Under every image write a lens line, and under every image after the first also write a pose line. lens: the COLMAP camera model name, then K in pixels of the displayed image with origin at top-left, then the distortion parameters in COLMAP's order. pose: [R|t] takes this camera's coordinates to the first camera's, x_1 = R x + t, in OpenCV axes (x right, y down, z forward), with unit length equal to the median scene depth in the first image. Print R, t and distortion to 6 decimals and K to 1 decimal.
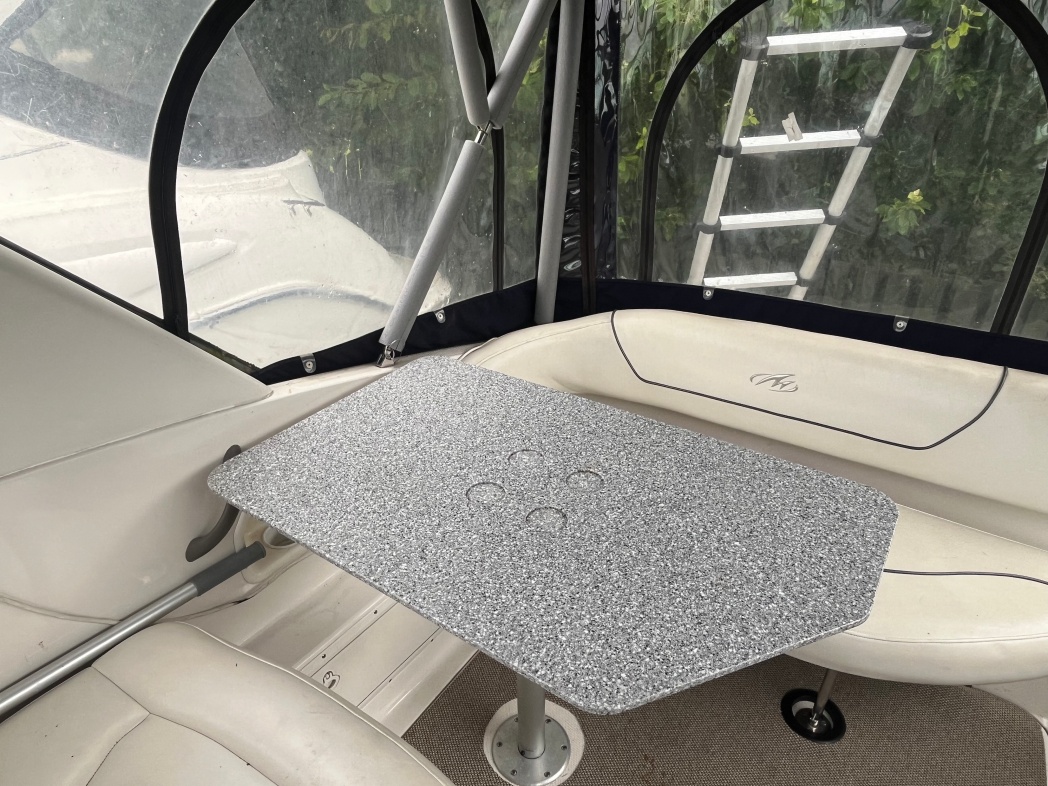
lens RADIAL K [[655.3, 0, 517.9], [0, 655.3, 386.1], [0, 0, 1]] dist [-0.002428, -0.000961]
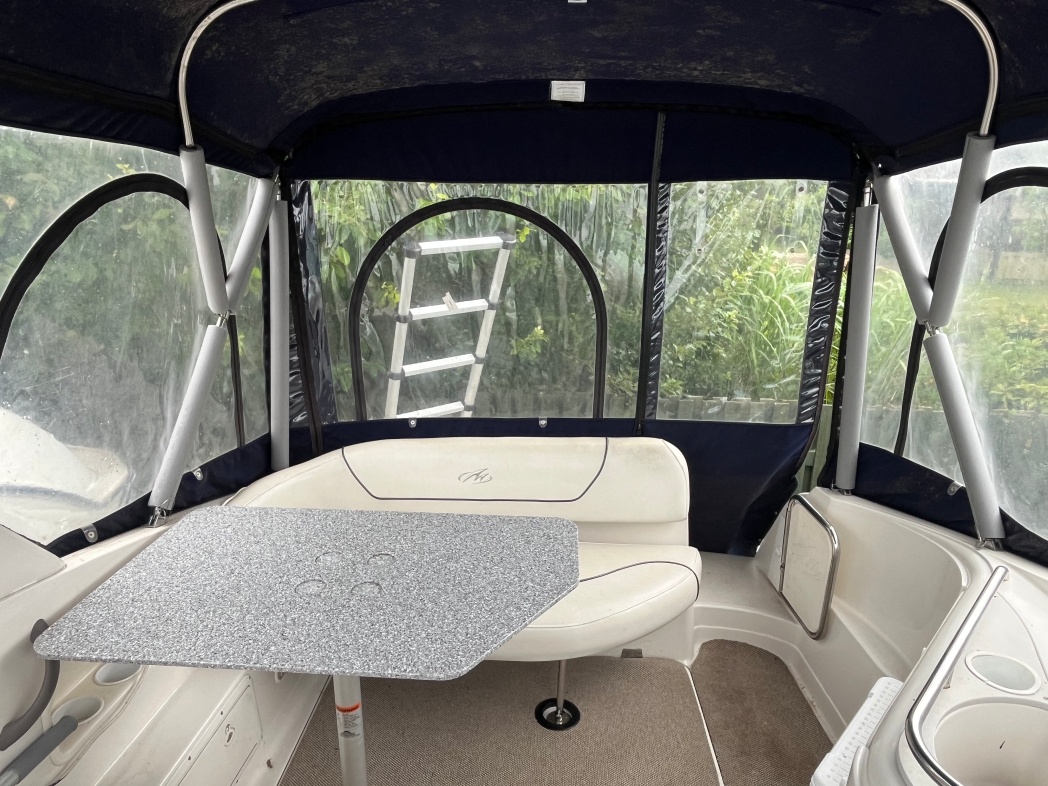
lens RADIAL K [[655.3, 0, 516.6], [0, 655.3, 396.3], [0, 0, 1]] dist [-0.002428, -0.000961]
pose [[0.855482, -0.122116, 0.503228, -0.200392], [0.228047, 0.961330, -0.154397, 0.062470], [-0.464914, 0.246844, 0.850249, -0.241205]]
